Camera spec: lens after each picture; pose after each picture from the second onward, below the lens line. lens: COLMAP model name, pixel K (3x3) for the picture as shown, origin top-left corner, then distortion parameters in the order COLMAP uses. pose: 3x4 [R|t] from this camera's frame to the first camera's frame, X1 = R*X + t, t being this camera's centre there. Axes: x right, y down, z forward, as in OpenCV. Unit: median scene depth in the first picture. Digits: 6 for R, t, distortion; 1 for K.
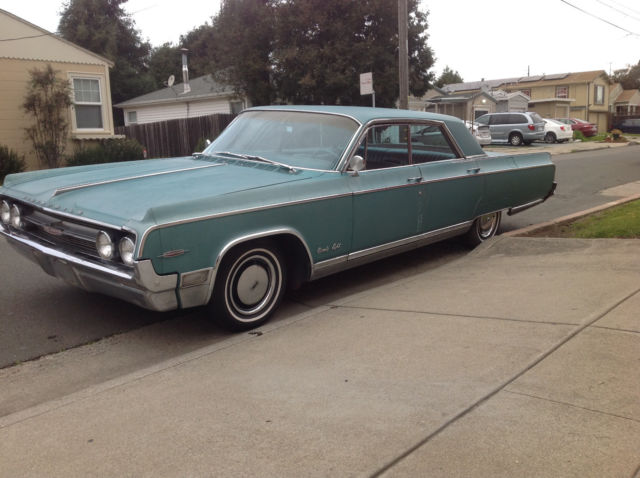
lens RADIAL K [[613.8, 0, 320.0], [0, 613.8, 239.0], [0, 0, 1]] dist [0.121464, -0.236234]
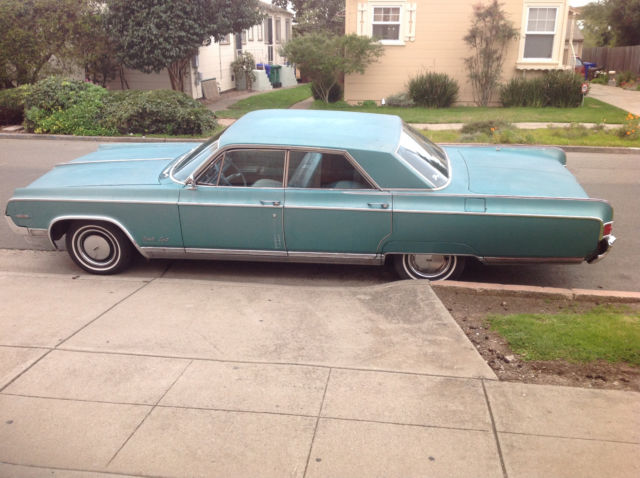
lens RADIAL K [[613.8, 0, 320.0], [0, 613.8, 239.0], [0, 0, 1]] dist [0.121464, -0.236234]
pose [[0.558909, 0.290078, -0.776836, 0.310684], [-0.155536, 0.956864, 0.245399, -0.091844], [0.814511, -0.016330, 0.579918, 0.122706]]
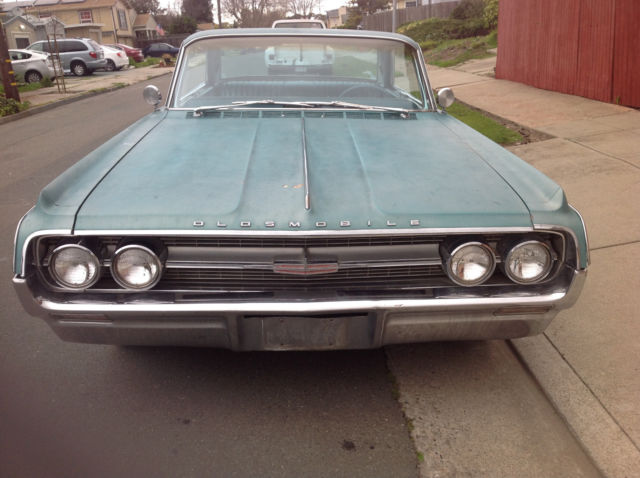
lens RADIAL K [[613.8, 0, 320.0], [0, 613.8, 239.0], [0, 0, 1]] dist [0.121464, -0.236234]
pose [[0.716460, -0.238675, 0.655530, -0.152773], [0.164960, 0.970968, 0.173232, -0.026118], [-0.677845, -0.015977, 0.735031, 0.116398]]
